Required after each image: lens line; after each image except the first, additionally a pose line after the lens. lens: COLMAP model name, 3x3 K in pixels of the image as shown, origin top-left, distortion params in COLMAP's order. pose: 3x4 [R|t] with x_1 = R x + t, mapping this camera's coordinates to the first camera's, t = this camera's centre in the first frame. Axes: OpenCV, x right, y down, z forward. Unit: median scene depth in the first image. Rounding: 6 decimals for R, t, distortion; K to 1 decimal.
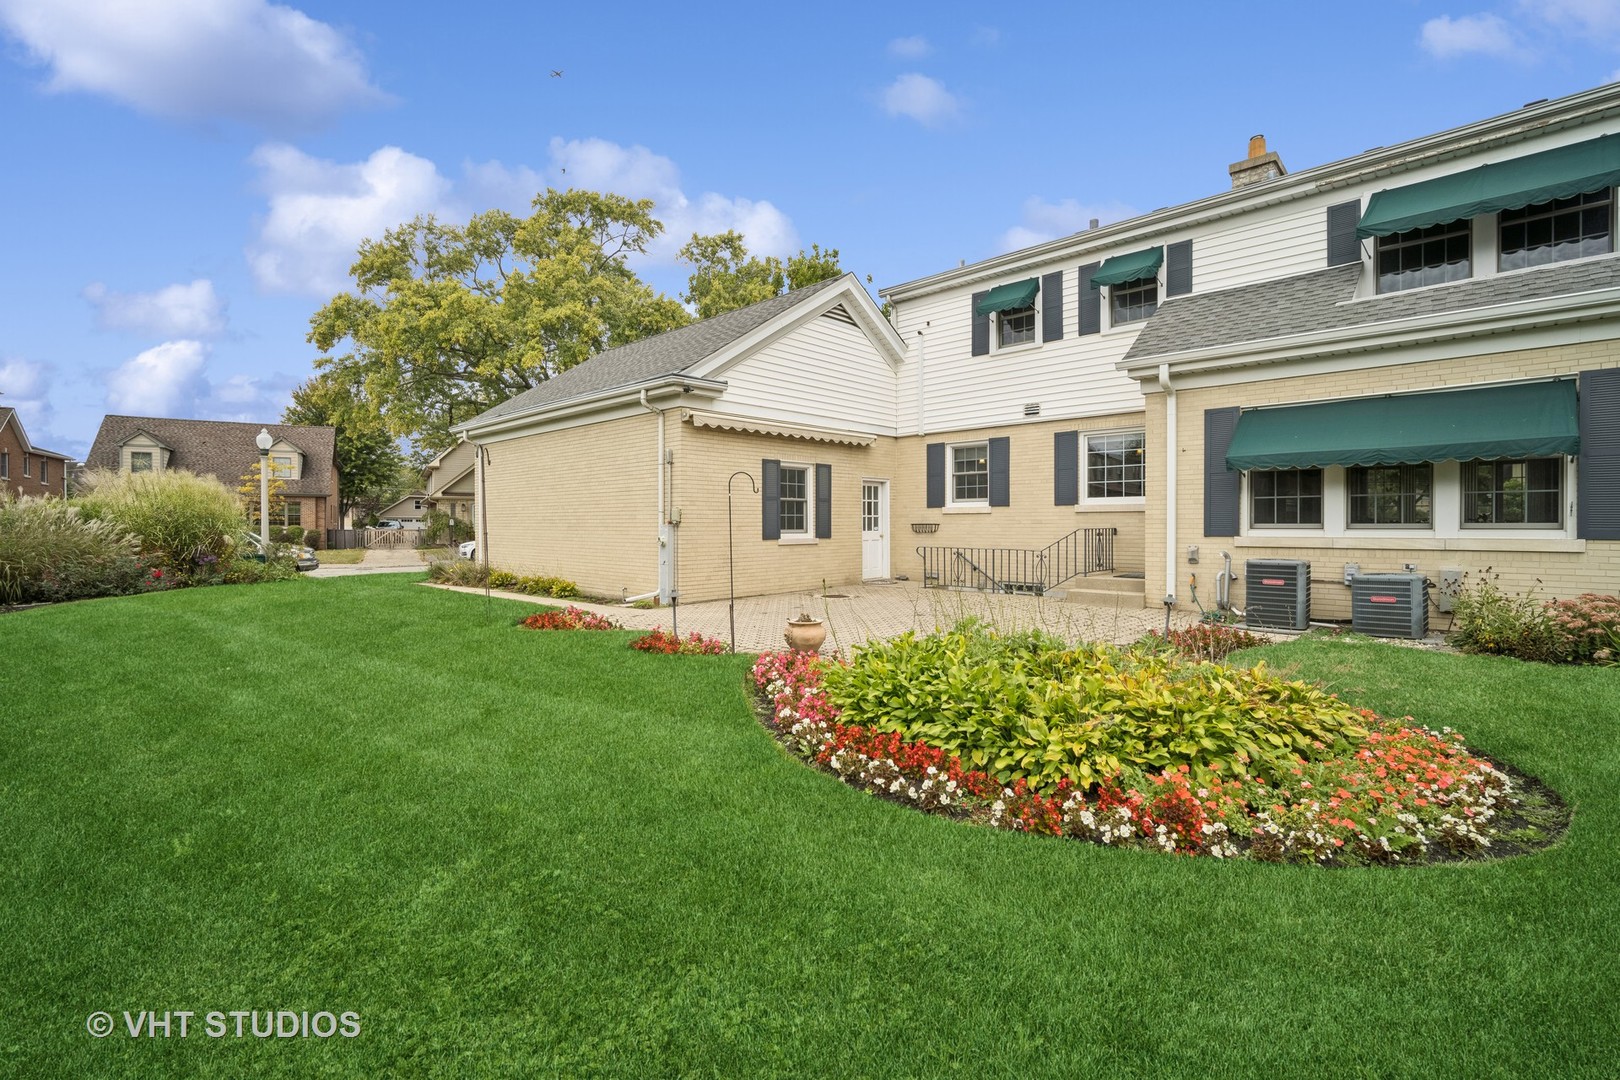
lens RADIAL K [[686.2, 0, 810.0], [0, 686.2, 540.0], [0, 0, 1]] dist [-0.006303, 0.000378]
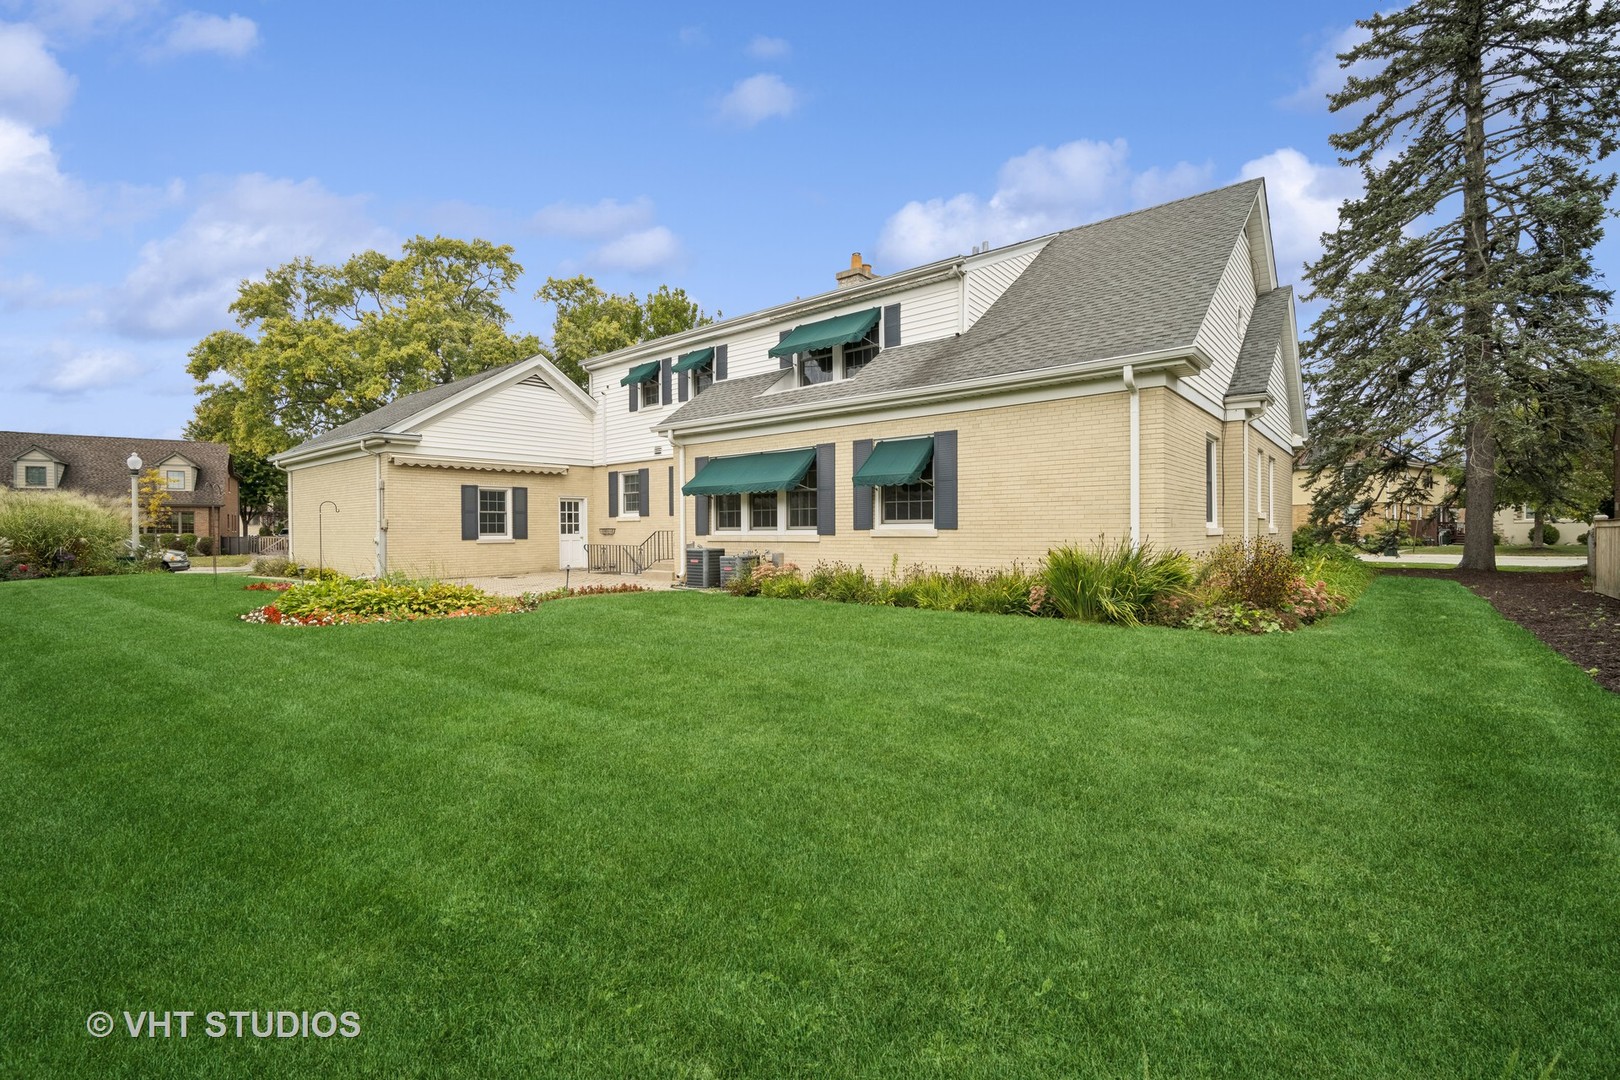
lens RADIAL K [[686.2, 0, 810.0], [0, 686.2, 540.0], [0, 0, 1]] dist [-0.006303, 0.000378]
pose [[0.998065, -0.005654, 0.061917, 0.479912], [0.006178, 0.999947, -0.008266, 0.013443], [-0.061867, 0.008632, 0.998047, -0.415048]]
